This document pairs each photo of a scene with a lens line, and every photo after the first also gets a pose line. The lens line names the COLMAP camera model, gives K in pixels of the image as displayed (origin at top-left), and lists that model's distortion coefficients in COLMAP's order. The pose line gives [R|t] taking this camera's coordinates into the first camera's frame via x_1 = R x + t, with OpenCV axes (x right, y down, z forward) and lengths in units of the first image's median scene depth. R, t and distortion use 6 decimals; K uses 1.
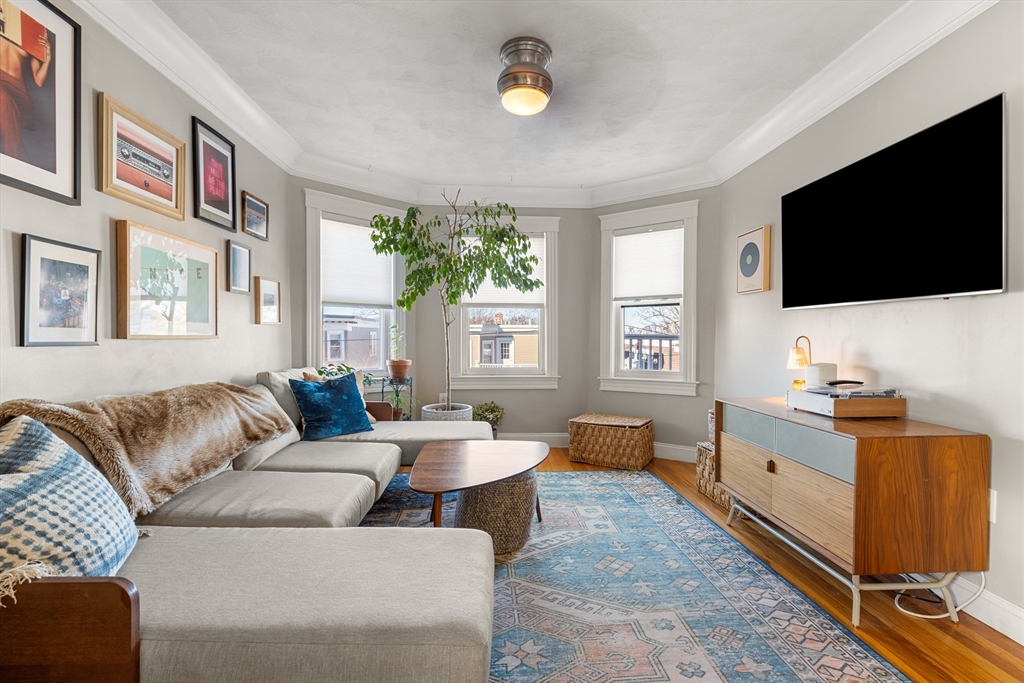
lens RADIAL K [[476.2, 0, 516.5], [0, 476.2, 345.4], [0, 0, 1]] dist [0.019295, -0.000607]
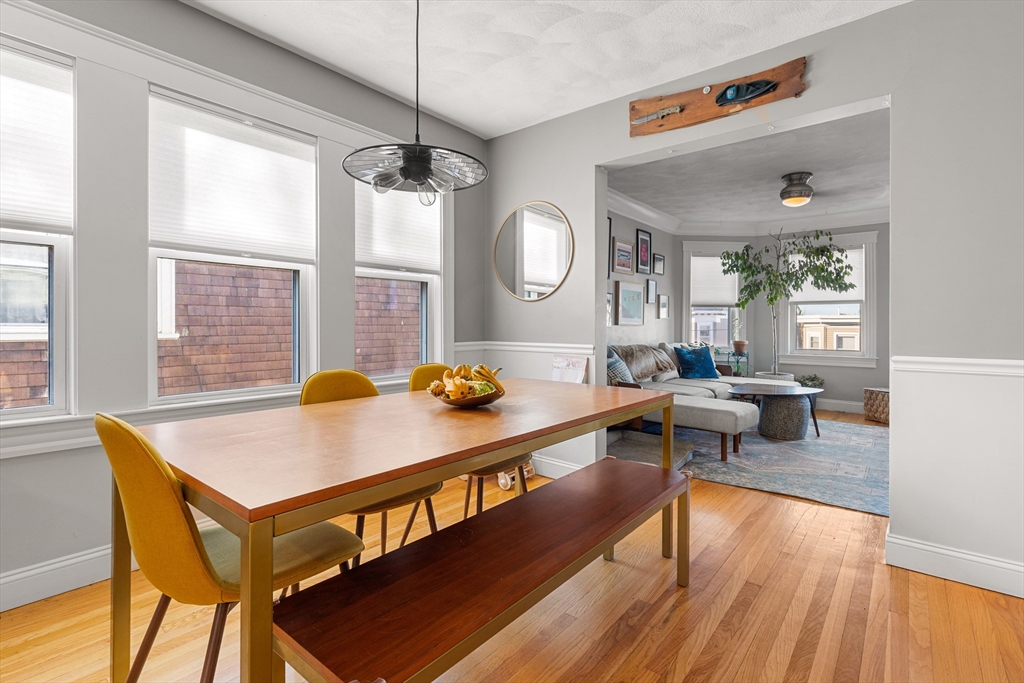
lens RADIAL K [[476.2, 0, 527.0], [0, 476.2, 326.8], [0, 0, 1]] dist [0.019295, -0.000607]
pose [[0.750122, 0.003459, -0.661290, 0.296156], [-0.017174, 0.999751, -0.014251, 0.022061], [0.661076, 0.022047, 0.749995, -0.702426]]
